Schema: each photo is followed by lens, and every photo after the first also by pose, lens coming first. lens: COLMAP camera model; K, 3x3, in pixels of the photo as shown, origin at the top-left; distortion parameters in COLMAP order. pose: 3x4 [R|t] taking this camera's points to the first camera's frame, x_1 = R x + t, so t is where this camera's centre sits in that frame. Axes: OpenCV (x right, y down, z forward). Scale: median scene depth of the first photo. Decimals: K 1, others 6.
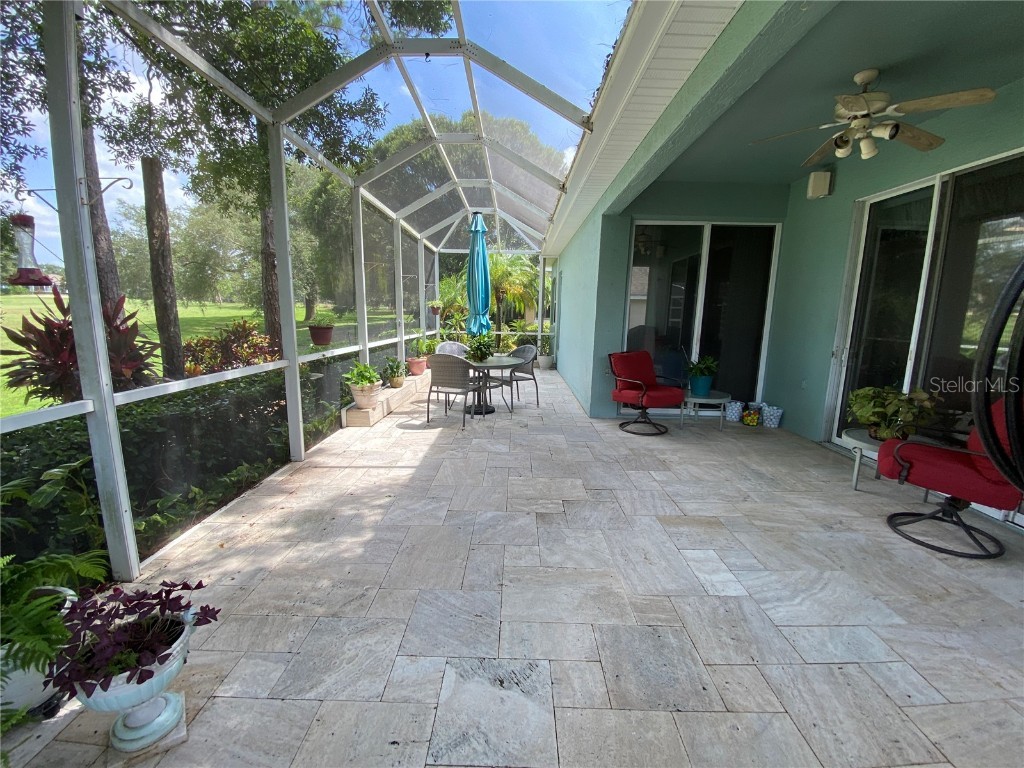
lens RADIAL K [[416.2, 0, 511.6], [0, 416.2, 380.0], [0, 0, 1]] dist [0.018323, -0.020966]
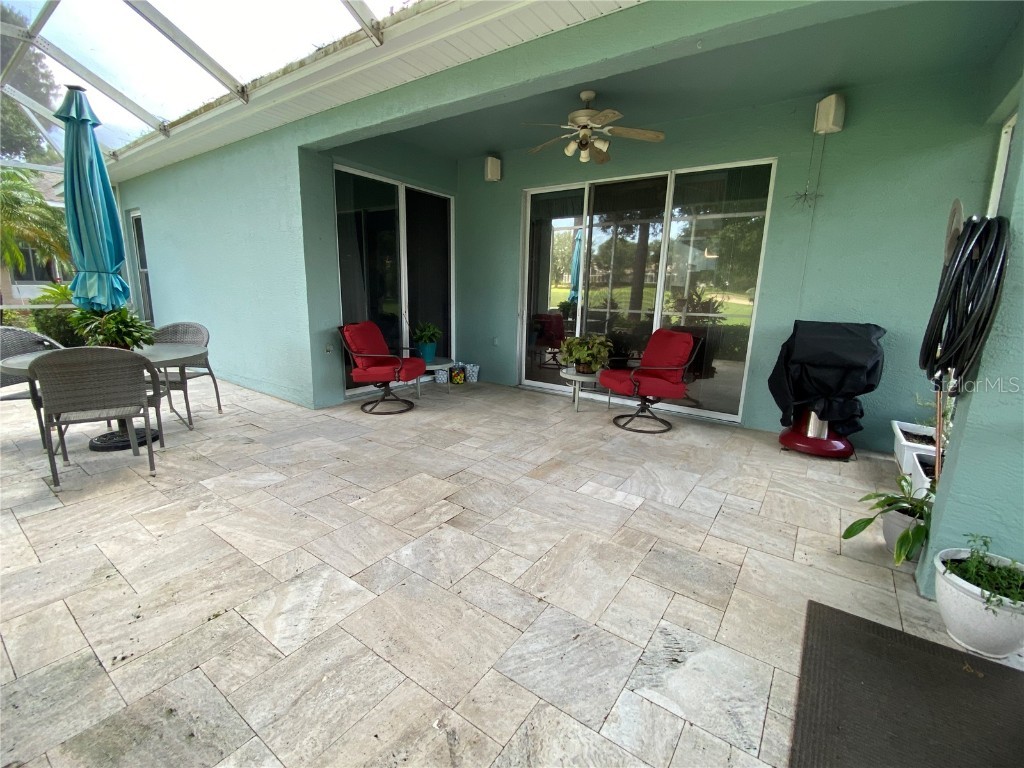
lens RADIAL K [[444.1, 0, 511.4], [0, 444.1, 380.3], [0, 0, 1]] dist [0.067559, -0.054236]
pose [[0.566536, -0.168580, 0.806609, -0.482870], [0.115233, 0.985440, 0.125020, -0.050202], [-0.815940, 0.022119, 0.577713, 0.334251]]
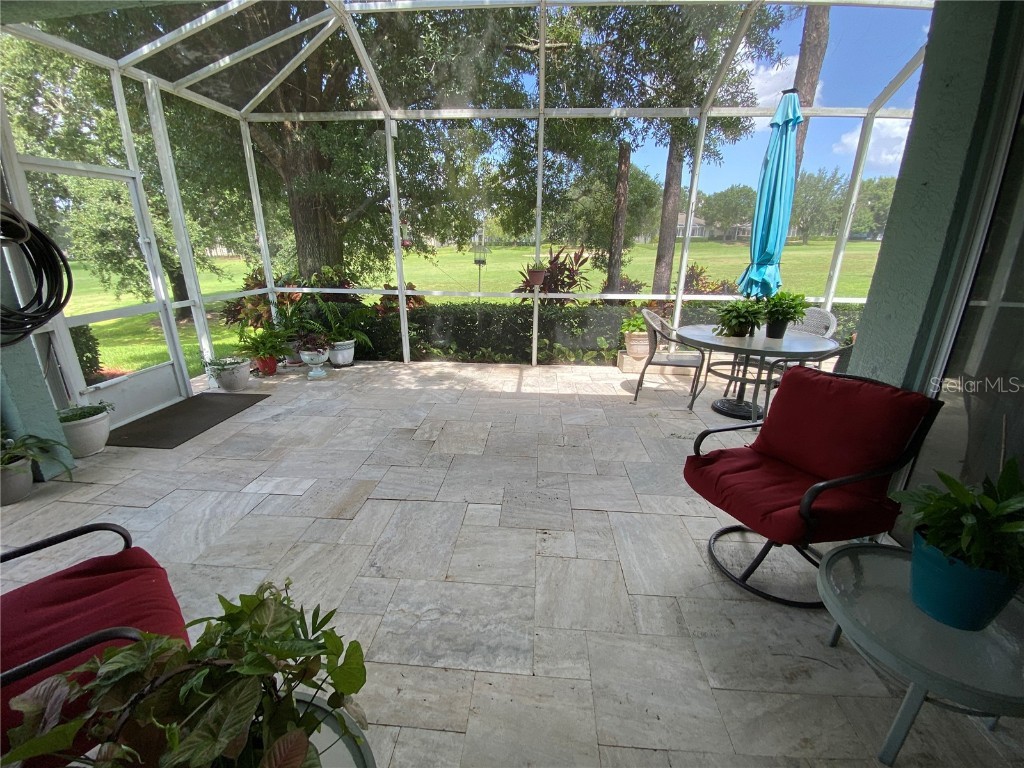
lens RADIAL K [[416.2, 0, 511.6], [0, 416.2, 380.0], [0, 0, 1]] dist [0.018323, -0.020966]
pose [[-0.063285, 0.284571, -0.956564, 1.045707], [-0.171146, 0.941191, 0.291321, -0.195474], [0.983211, 0.182148, -0.010860, 1.132030]]
